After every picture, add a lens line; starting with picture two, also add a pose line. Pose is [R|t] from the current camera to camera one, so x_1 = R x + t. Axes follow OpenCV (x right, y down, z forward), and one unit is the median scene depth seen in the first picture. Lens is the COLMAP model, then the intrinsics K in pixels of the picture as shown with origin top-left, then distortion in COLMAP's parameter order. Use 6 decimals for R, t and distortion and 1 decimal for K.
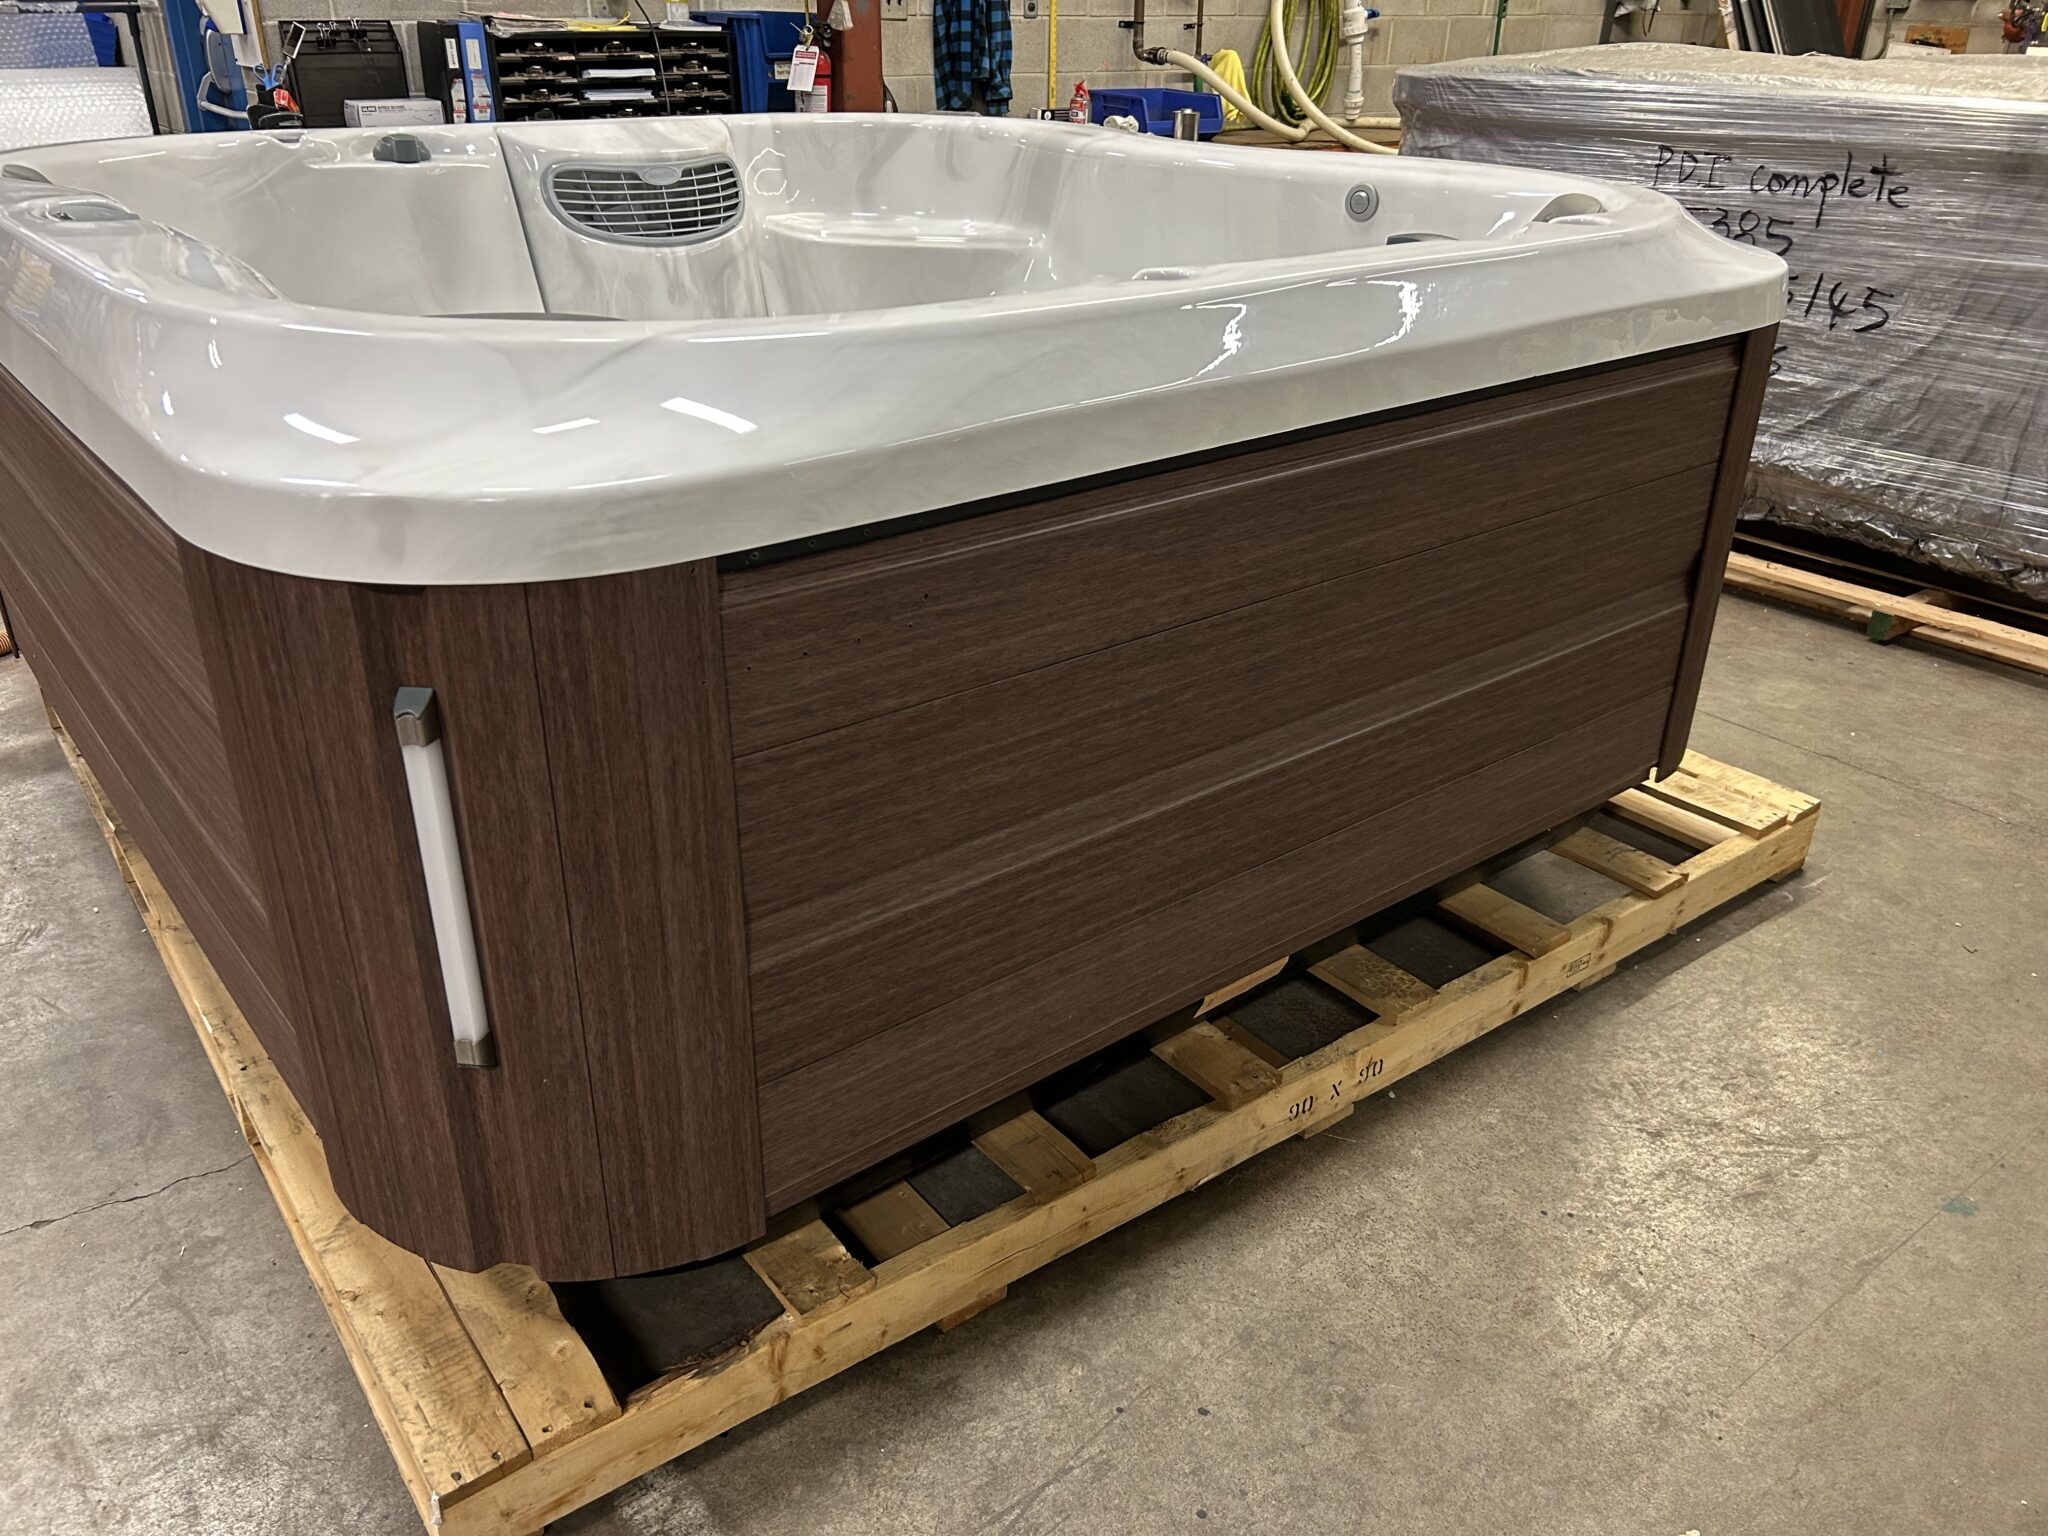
lens RADIAL K [[1532.9, 0, 1024.6], [0, 1532.9, 771.7], [0, 0, 1]] dist [0.032928, -0.044250]
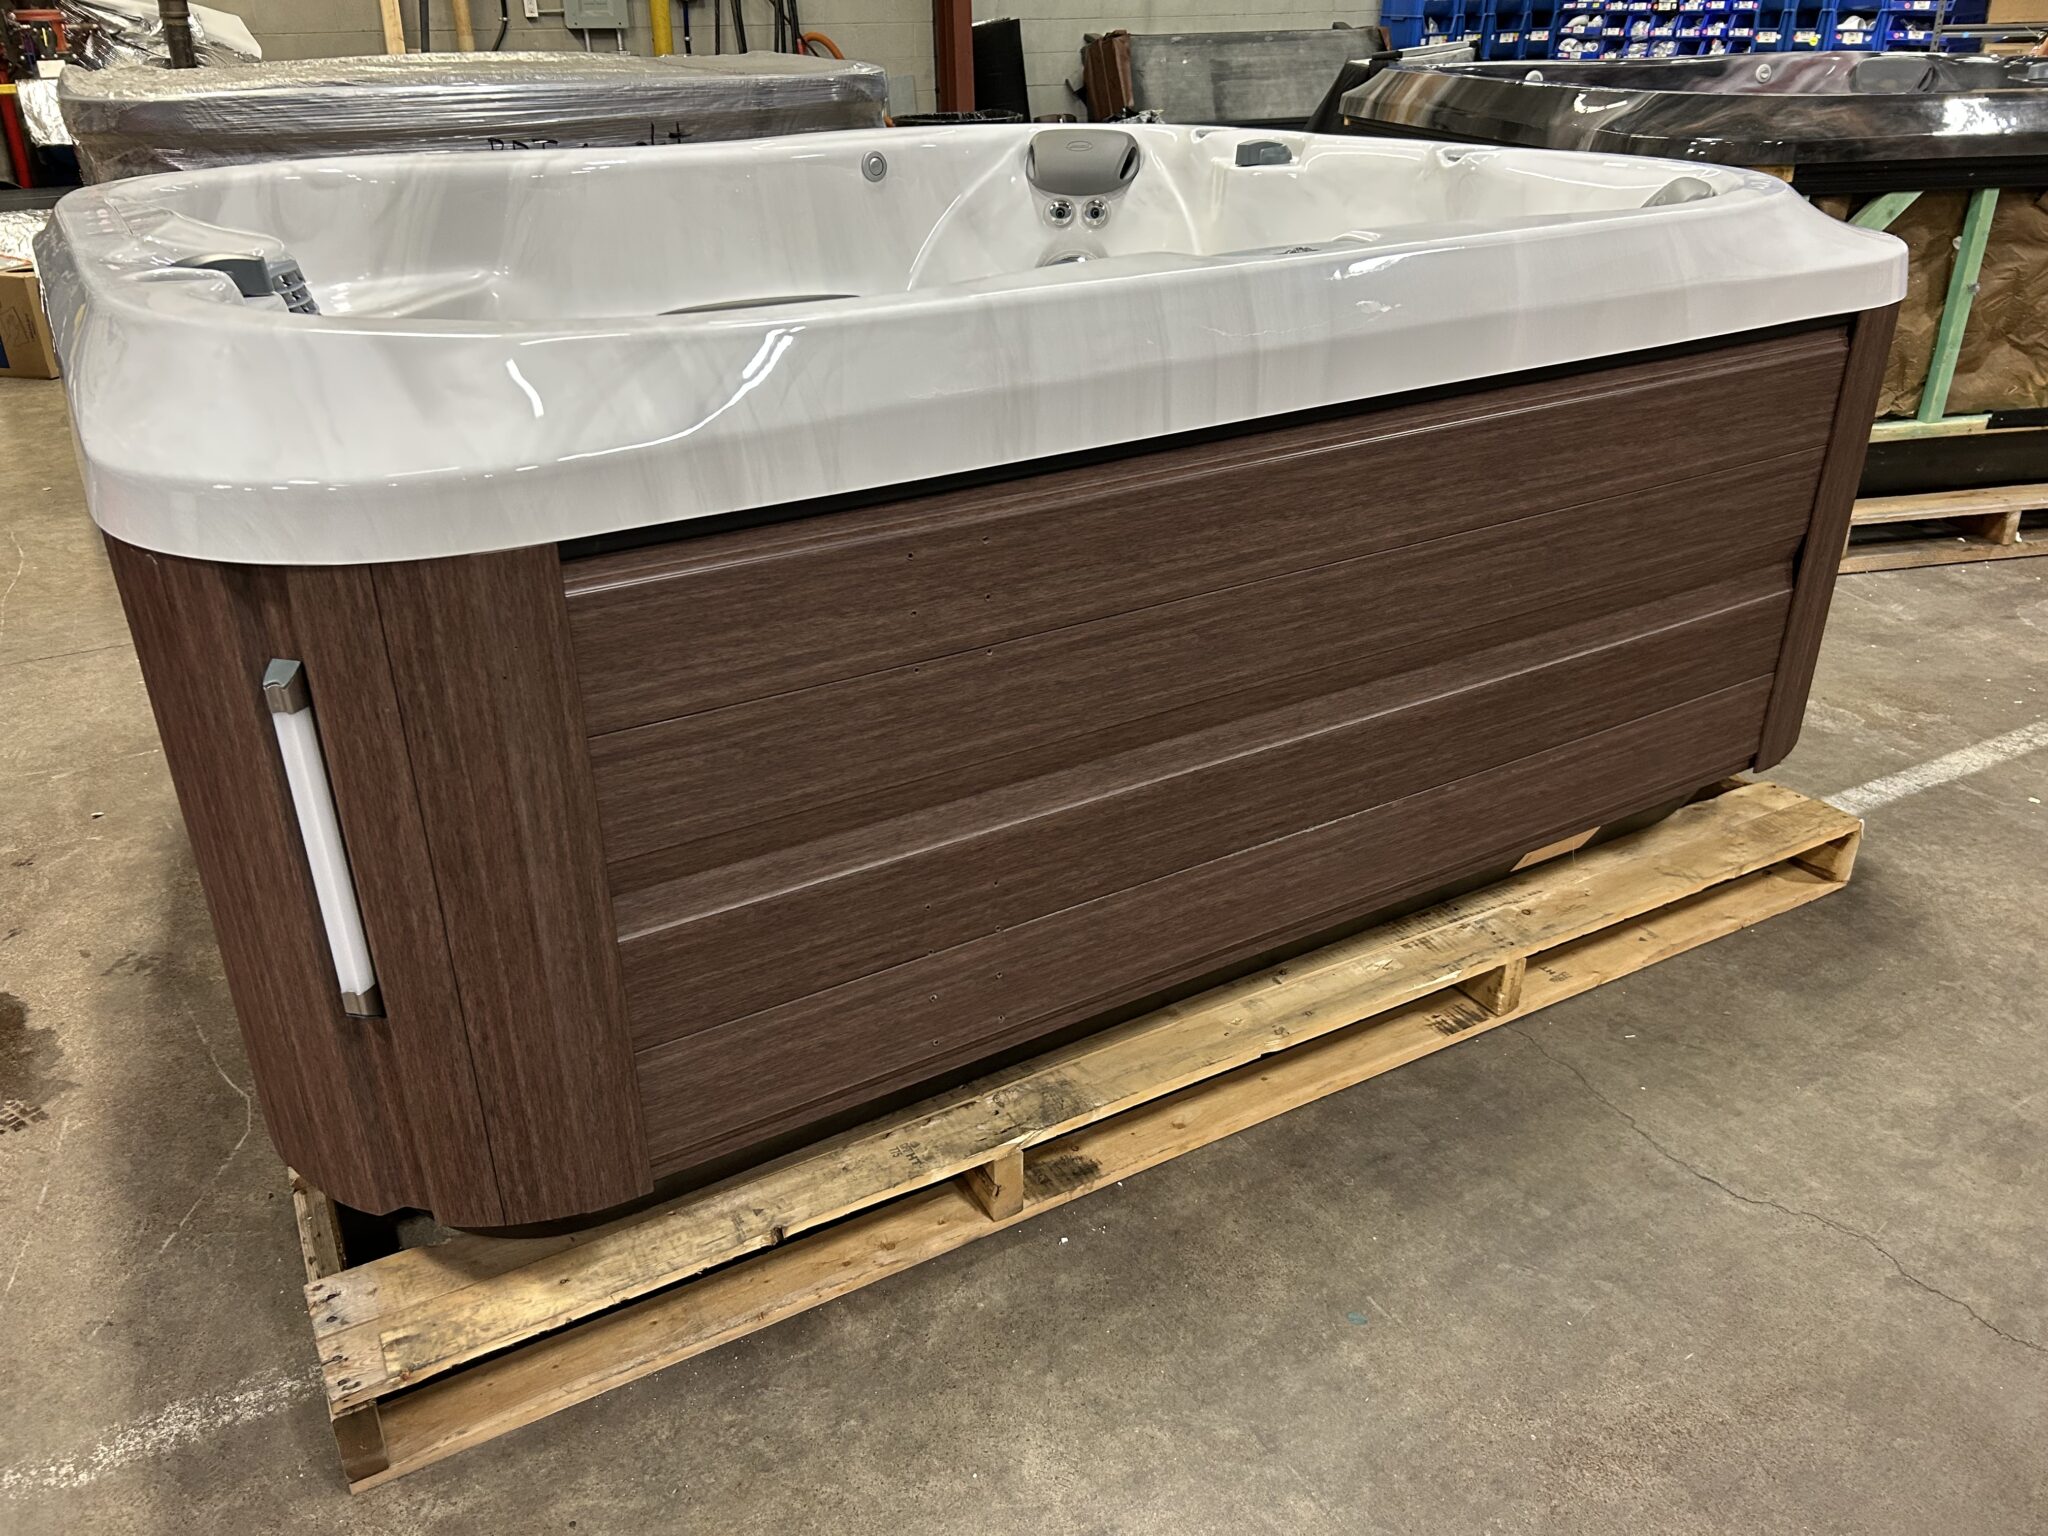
lens RADIAL K [[1532.9, 0, 1021.7], [0, 1532.9, 765.2], [0, 0, 1]] dist [0.032928, -0.044250]
pose [[0.123541, -0.445794, 0.886569, -0.599800], [0.455957, 0.819021, 0.348292, -0.191411], [-0.881386, 0.361209, 0.304446, 0.370887]]
